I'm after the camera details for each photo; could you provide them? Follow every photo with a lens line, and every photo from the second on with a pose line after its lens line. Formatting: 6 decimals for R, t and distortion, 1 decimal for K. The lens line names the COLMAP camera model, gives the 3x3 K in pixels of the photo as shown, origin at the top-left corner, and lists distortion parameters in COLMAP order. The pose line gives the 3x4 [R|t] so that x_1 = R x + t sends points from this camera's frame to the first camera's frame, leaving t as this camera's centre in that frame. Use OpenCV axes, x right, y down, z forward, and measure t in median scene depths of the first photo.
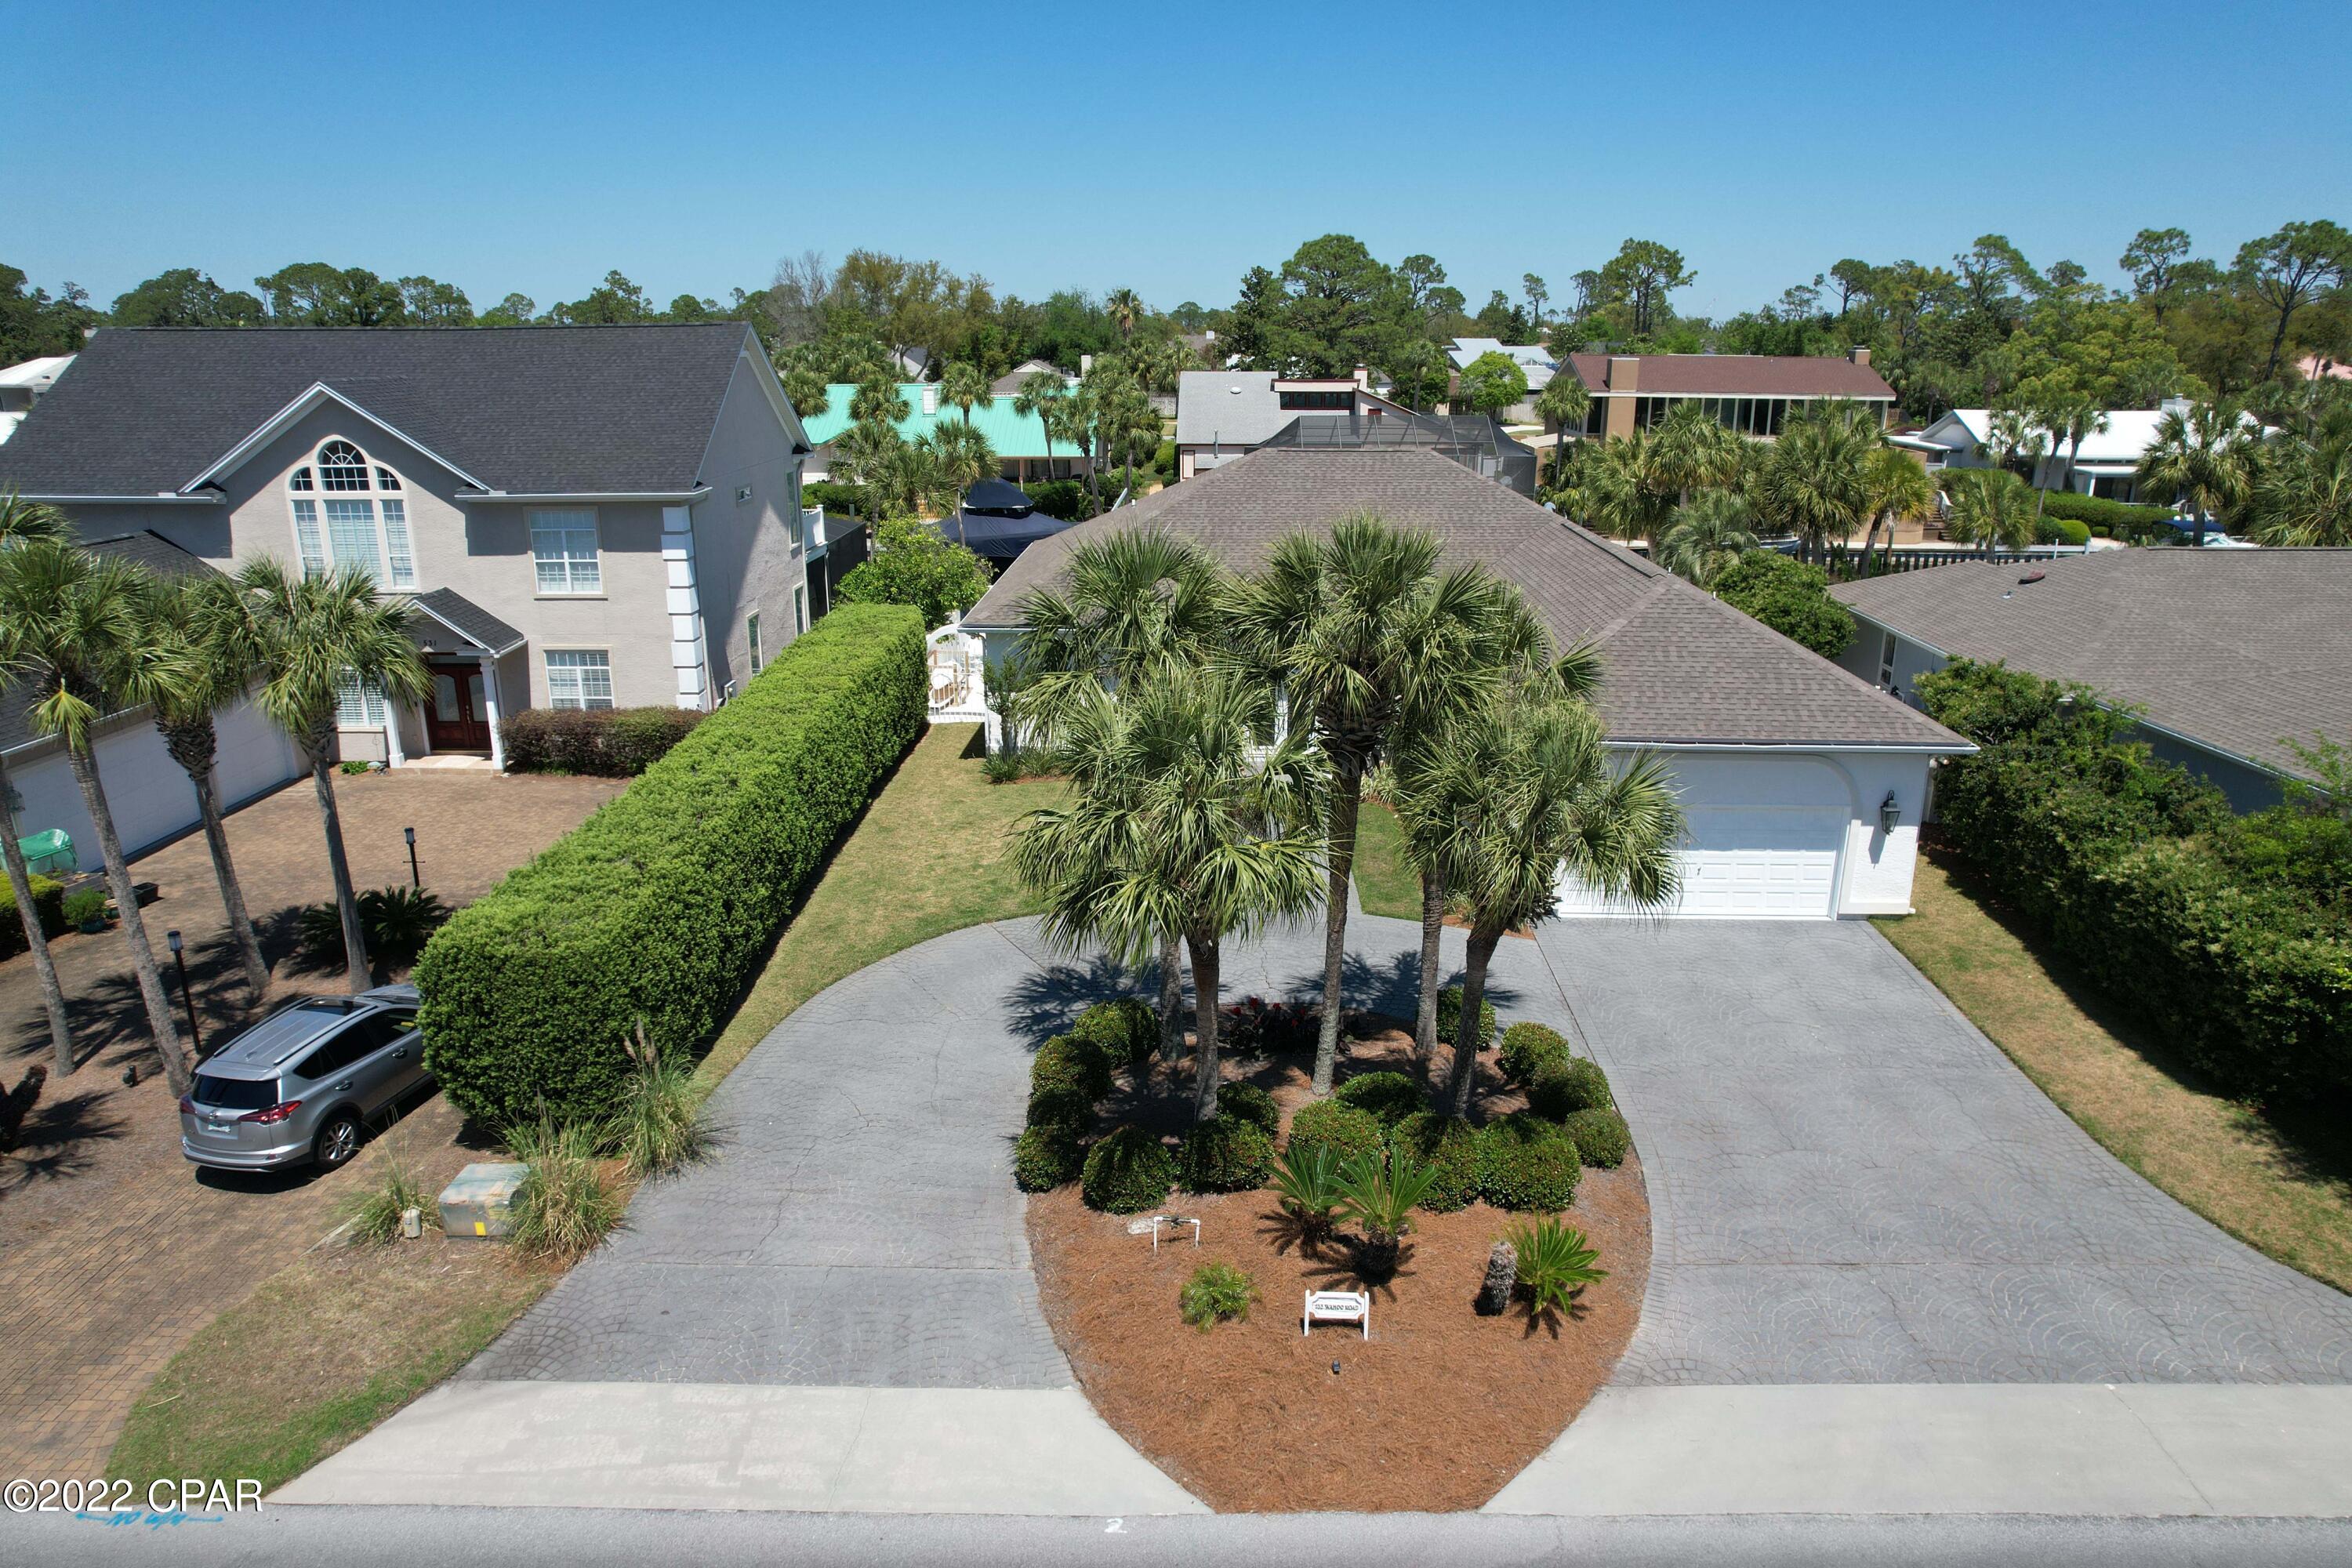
lens RADIAL K [[1505.1, 0, 1176.0], [0, 1505.1, 784.0], [0, 0, 1]] dist [-0.086312, 0.080802]
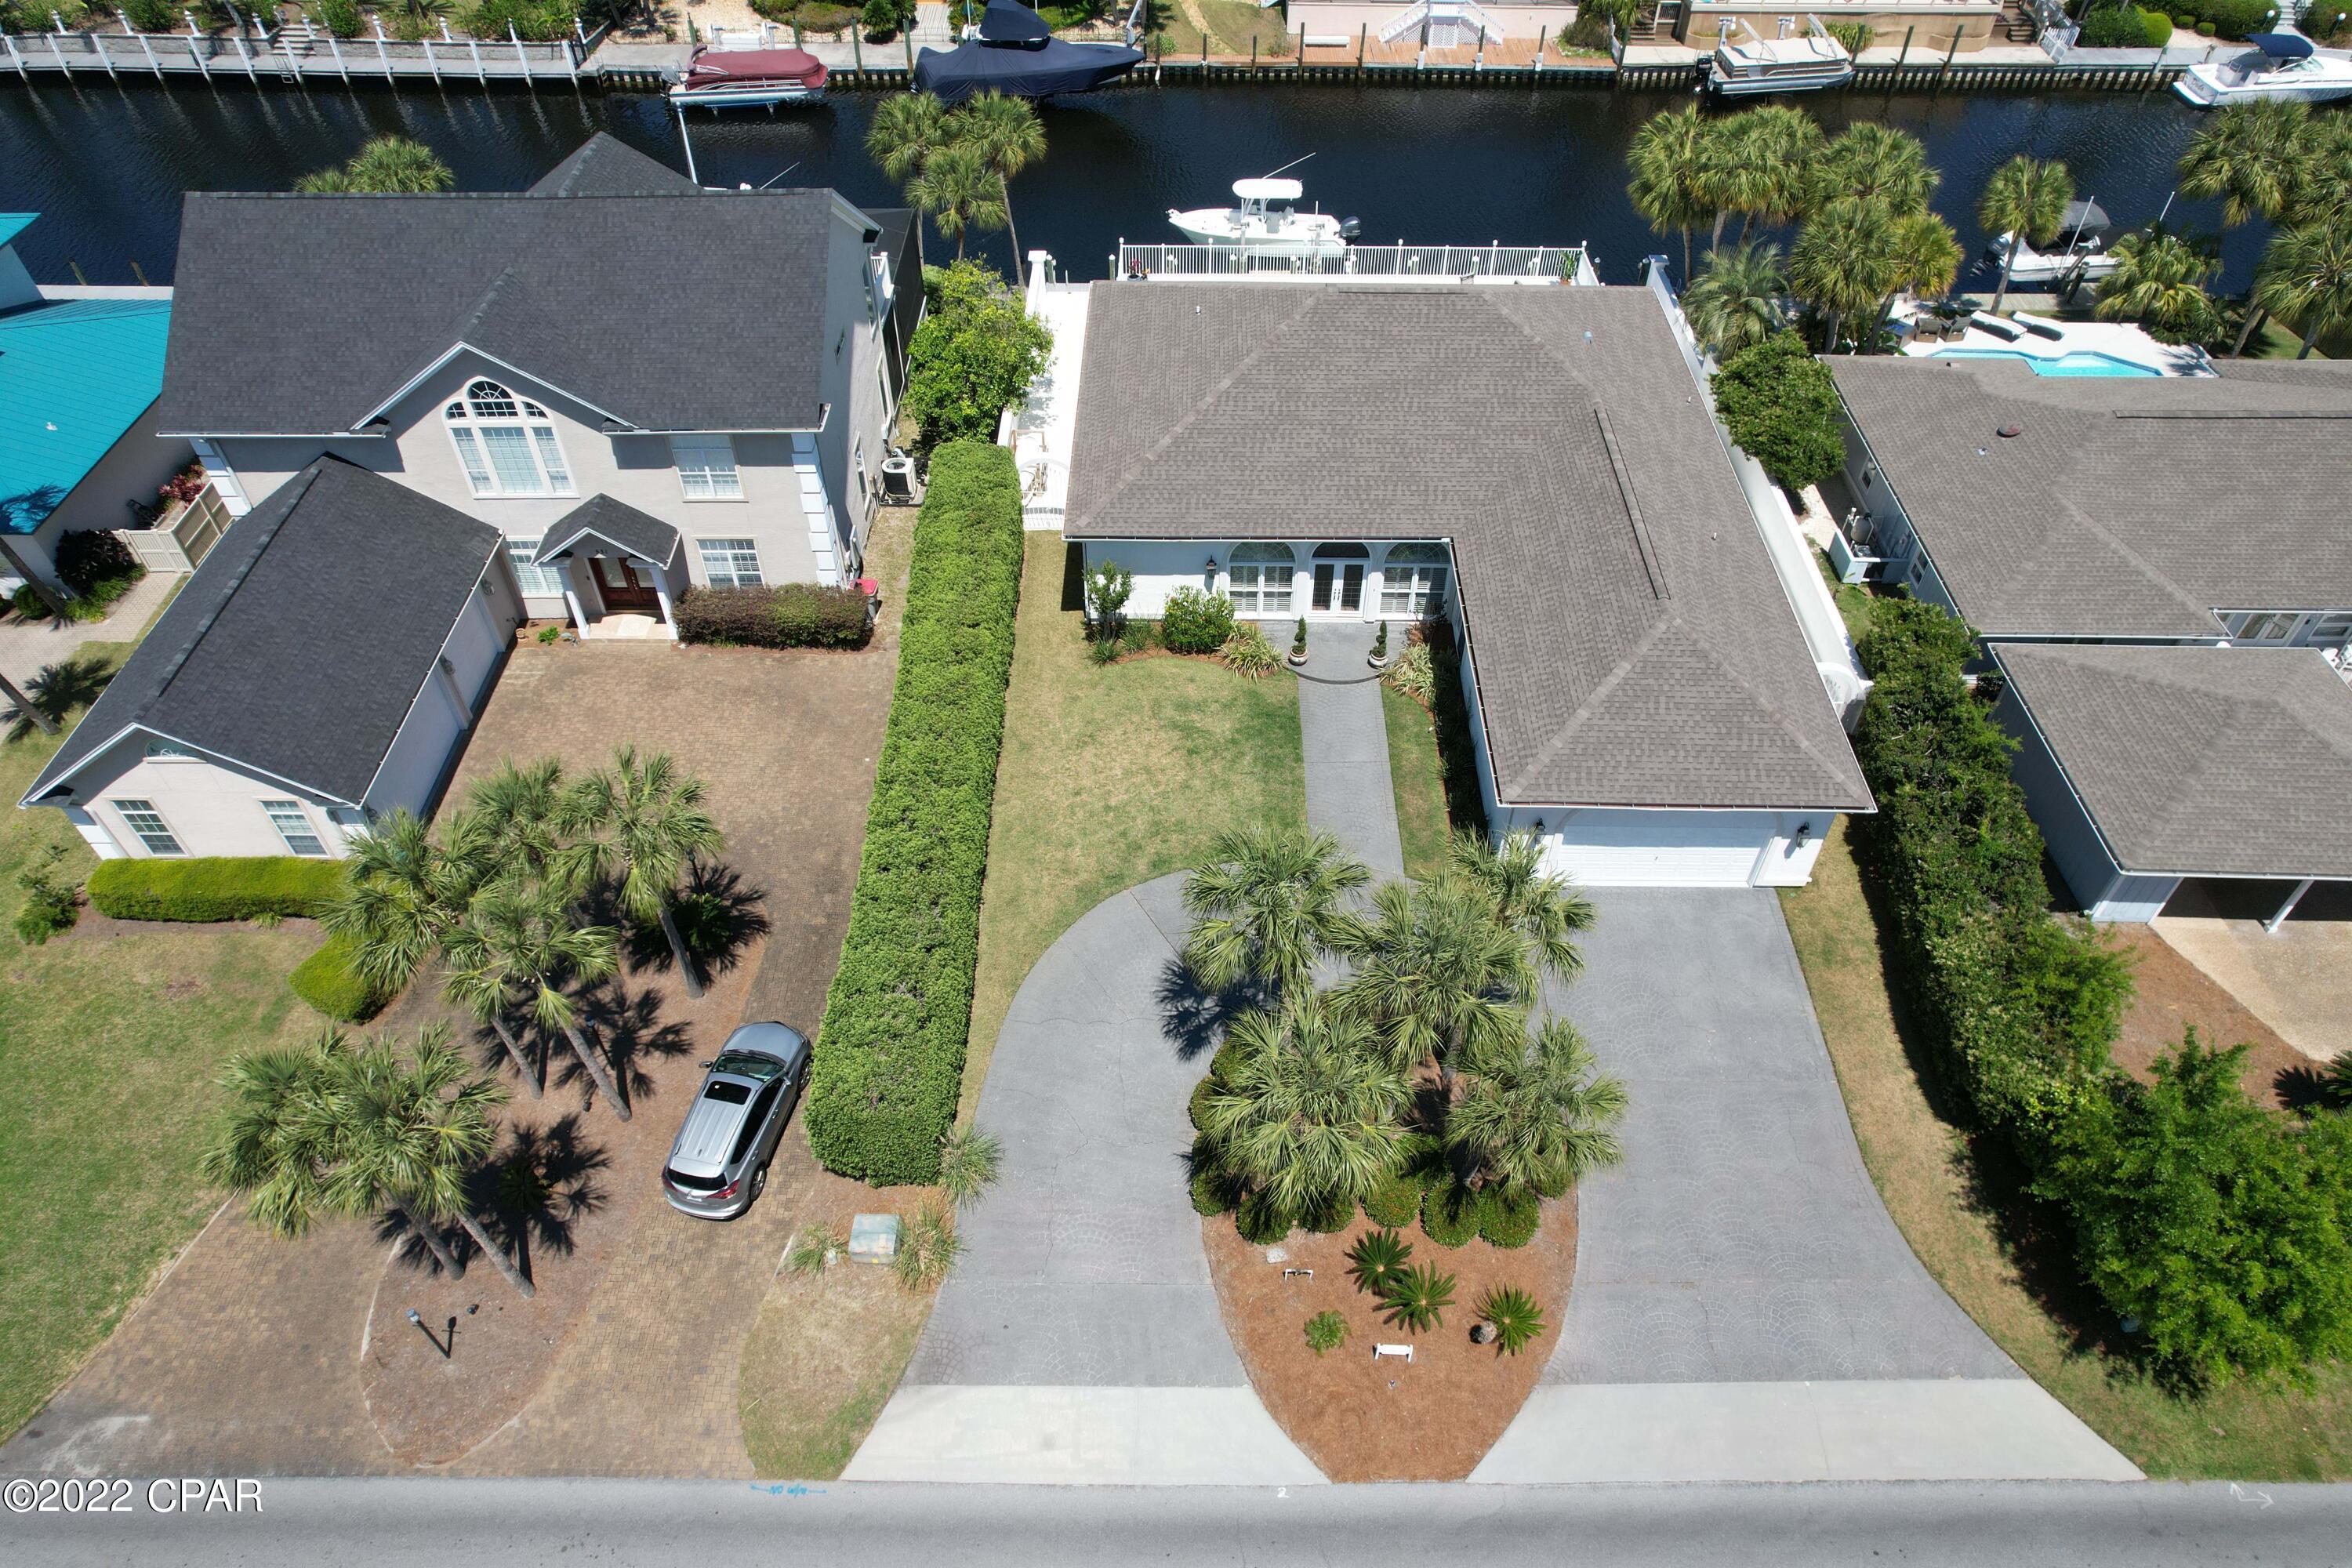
lens RADIAL K [[1505.1, 0, 1176.0], [0, 1505.1, 784.0], [0, 0, 1]] dist [-0.086312, 0.080802]
pose [[0.999842, -0.014144, 0.010788, -0.103133], [0.007114, 0.873786, 0.486259, -0.699042], [-0.016304, -0.486106, 0.873748, -0.147604]]
